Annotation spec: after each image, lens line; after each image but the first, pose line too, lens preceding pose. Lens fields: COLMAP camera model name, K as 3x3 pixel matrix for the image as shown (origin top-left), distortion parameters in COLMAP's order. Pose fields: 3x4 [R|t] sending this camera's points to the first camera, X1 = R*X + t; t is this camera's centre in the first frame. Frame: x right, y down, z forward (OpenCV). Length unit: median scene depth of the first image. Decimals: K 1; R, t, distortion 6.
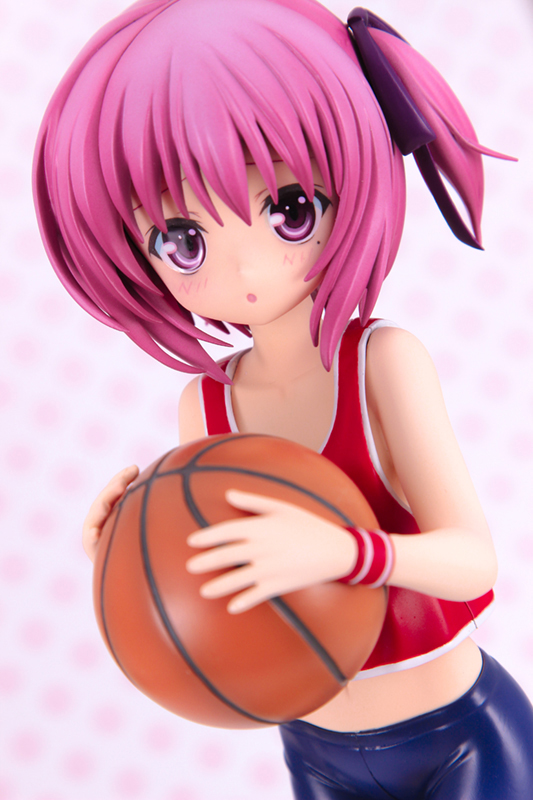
lens RADIAL K [[3244.8, 0, 267.2], [0, 3244.8, 398.2], [0, 0, 1]] dist [0.266577, 0.000000]
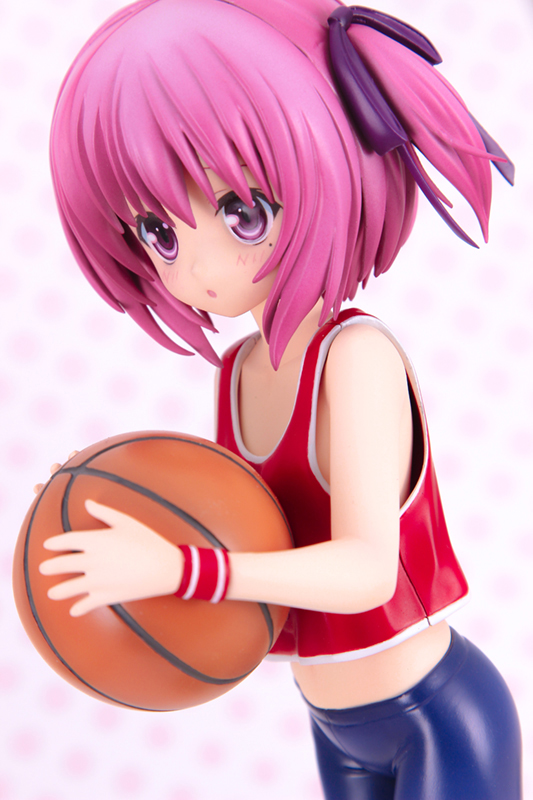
lens RADIAL K [[3244.8, 0, 268.1], [0, 3244.8, 403.6], [0, 0, 1]] dist [0.266577, 0.000000]
pose [[0.895886, 0.085805, -0.435920, 0.465961], [-0.026516, 0.989751, 0.140324, -0.142109], [0.443493, -0.114155, 0.888978, 0.084556]]
